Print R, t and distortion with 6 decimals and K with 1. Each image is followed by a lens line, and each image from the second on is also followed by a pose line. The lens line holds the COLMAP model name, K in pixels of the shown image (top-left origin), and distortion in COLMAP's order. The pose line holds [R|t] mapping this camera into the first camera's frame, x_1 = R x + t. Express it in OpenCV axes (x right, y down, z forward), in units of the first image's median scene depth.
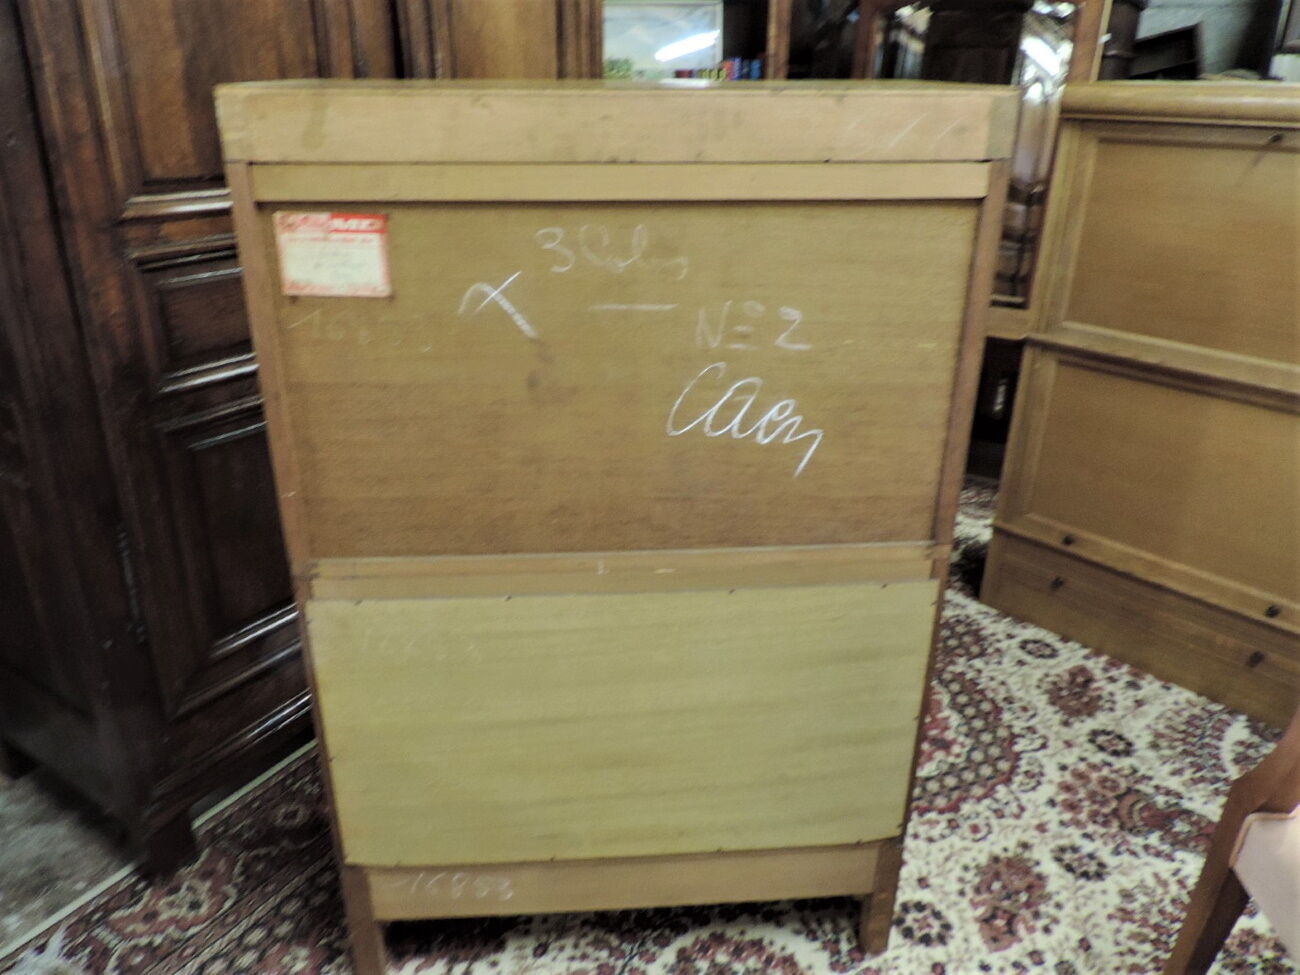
lens RADIAL K [[1005.2, 0, 644.2], [0, 1005.2, 486.0], [0, 0, 1]] dist [-0.050489, 0.001541]
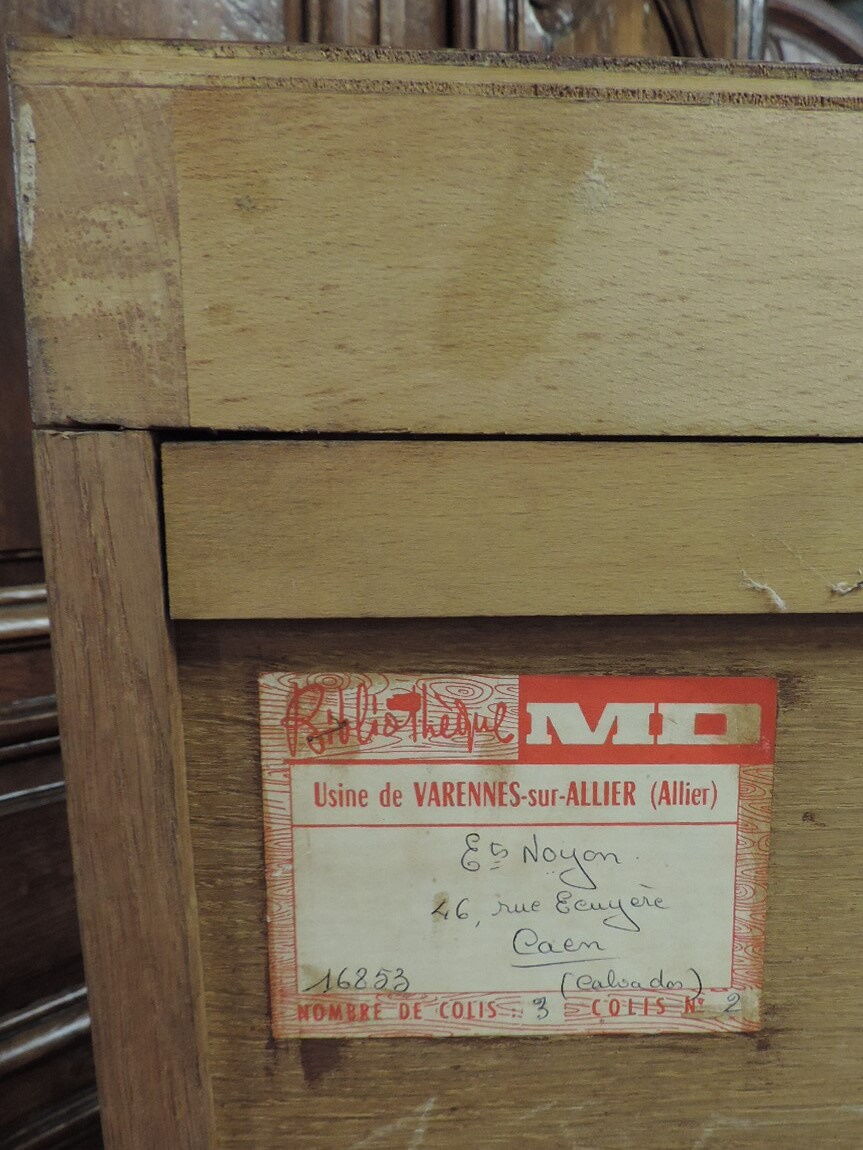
lens RADIAL K [[889.3, 0, 433.0], [0, 889.3, 580.5], [0, 0, 1]] dist [-0.050489, 0.001541]
pose [[0.999690, -0.014598, 0.020169, -0.335990], [0.019388, 0.964670, -0.262747, -0.241969], [-0.015621, 0.263057, 0.964654, 0.807892]]
